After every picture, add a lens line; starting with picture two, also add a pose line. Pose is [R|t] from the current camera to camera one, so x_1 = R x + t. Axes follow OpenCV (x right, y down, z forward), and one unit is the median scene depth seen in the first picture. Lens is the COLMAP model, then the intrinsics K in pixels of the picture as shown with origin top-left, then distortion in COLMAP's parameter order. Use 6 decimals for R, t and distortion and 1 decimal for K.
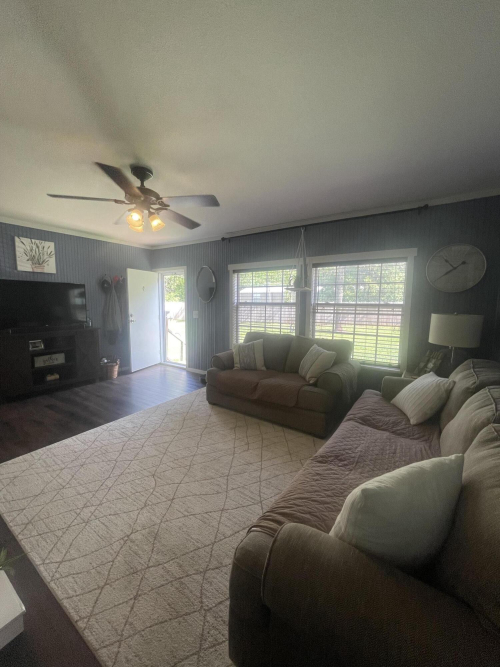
lens RADIAL K [[268.9, 0, 248.7], [0, 268.9, 329.7], [0, 0, 1]] dist [0.000129, -0.000010]
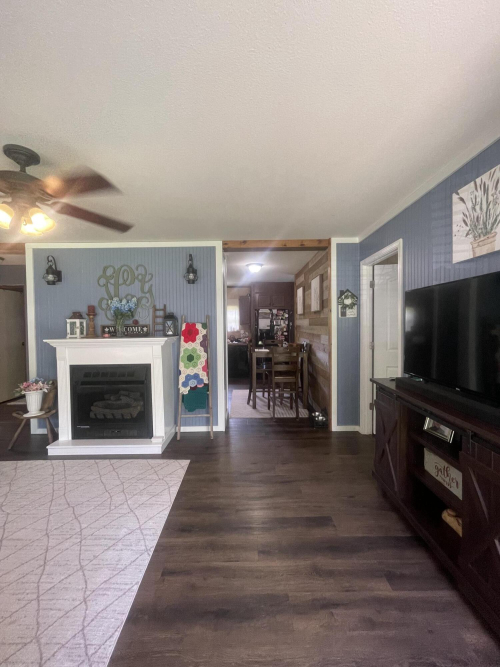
lens RADIAL K [[268.9, 0, 248.7], [0, 268.9, 329.7], [0, 0, 1]] dist [0.000129, -0.000010]
pose [[-0.822113, 0.014455, -0.569141, -0.324752], [-0.055687, 0.992842, 0.105655, -0.152457], [0.566594, 0.118554, -0.815424, 1.357279]]
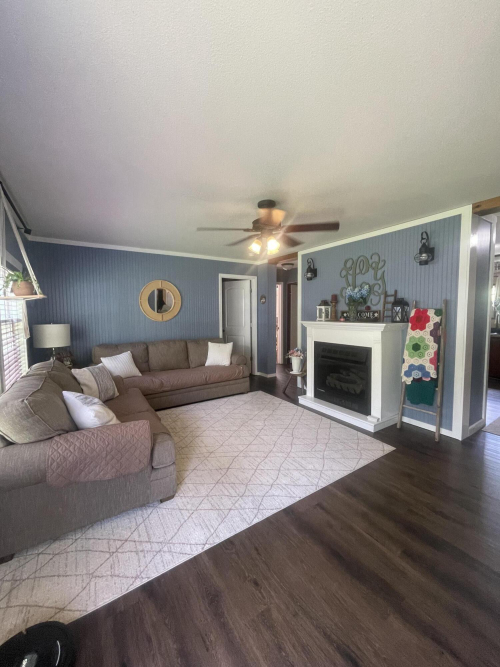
lens RADIAL K [[268.9, 0, 248.7], [0, 268.9, 329.7], [0, 0, 1]] dist [0.000129, -0.000010]
pose [[-0.923829, -0.023733, 0.382069, -0.531609], [0.045620, 0.984138, 0.171439, -0.173467], [-0.380078, 0.175811, -0.908092, 1.477659]]
